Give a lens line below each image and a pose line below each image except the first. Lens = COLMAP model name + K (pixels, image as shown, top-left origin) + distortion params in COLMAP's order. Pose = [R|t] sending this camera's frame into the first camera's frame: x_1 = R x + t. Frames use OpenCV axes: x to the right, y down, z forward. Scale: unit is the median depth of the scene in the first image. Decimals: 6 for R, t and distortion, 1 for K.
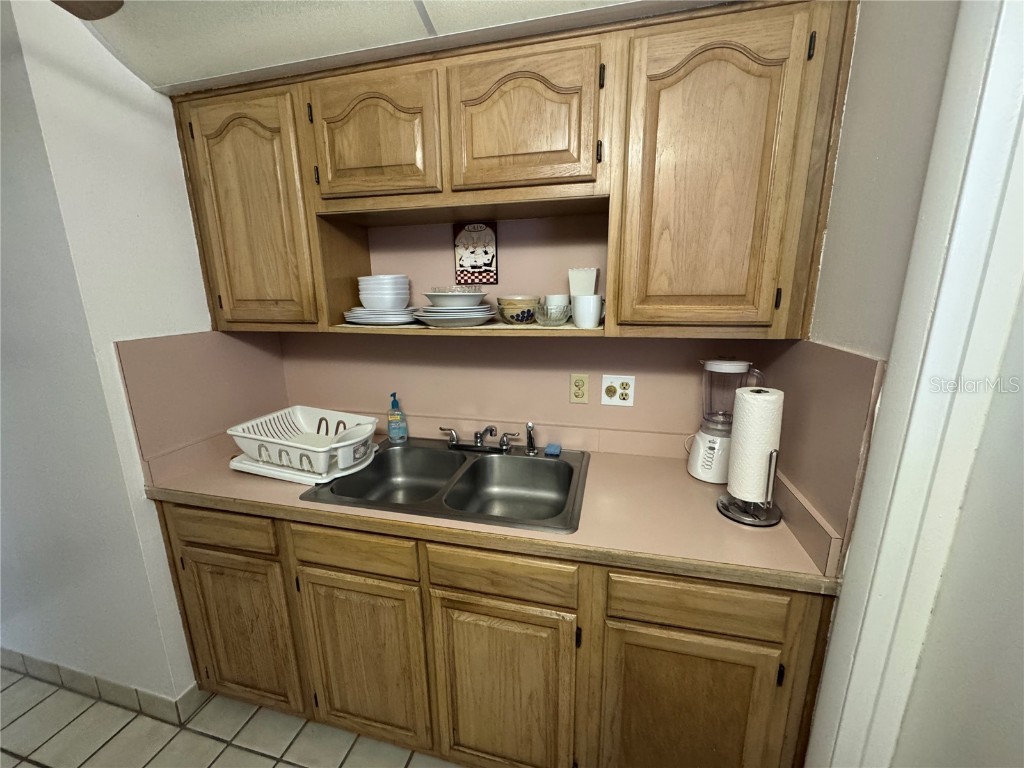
lens RADIAL K [[410.3, 0, 512.3], [0, 410.3, 383.1], [0, 0, 1]] dist [0.000302, 0.003059]
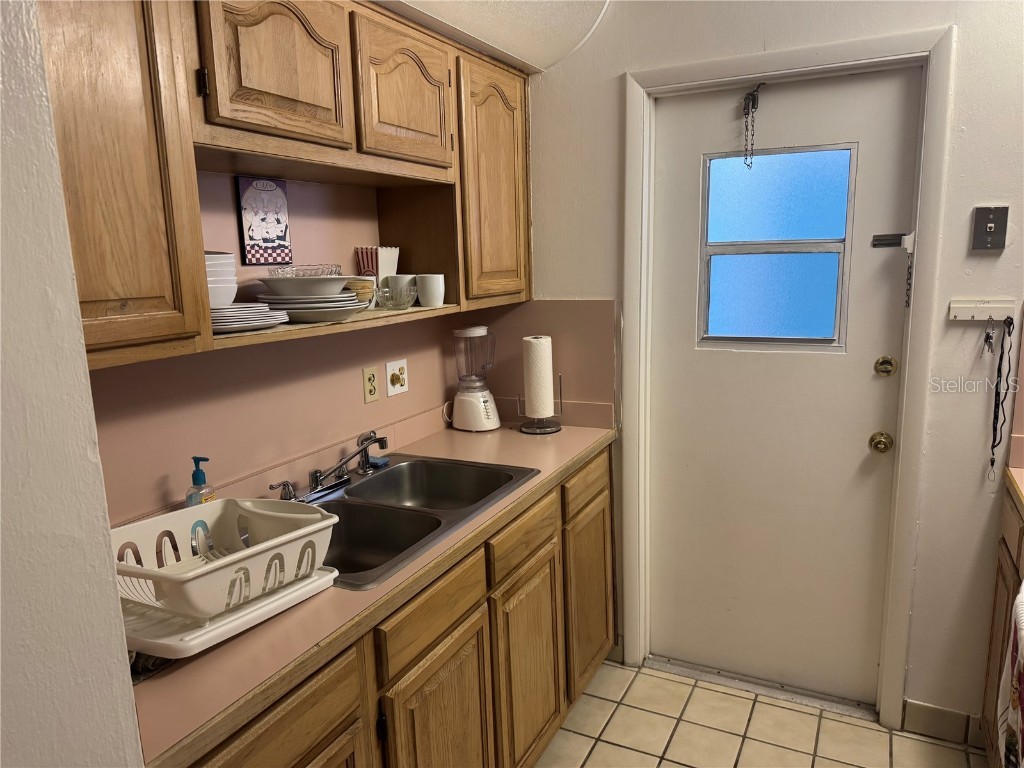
lens RADIAL K [[729.6, 0, 515.7], [0, 729.6, 387.2], [0, 0, 1]] dist [0.068083, -0.063759]
pose [[0.214670, -0.170542, 0.961682, -1.264640], [0.240522, 0.963544, 0.117182, -0.088901], [-0.946608, 0.206150, 0.247863, 0.346542]]
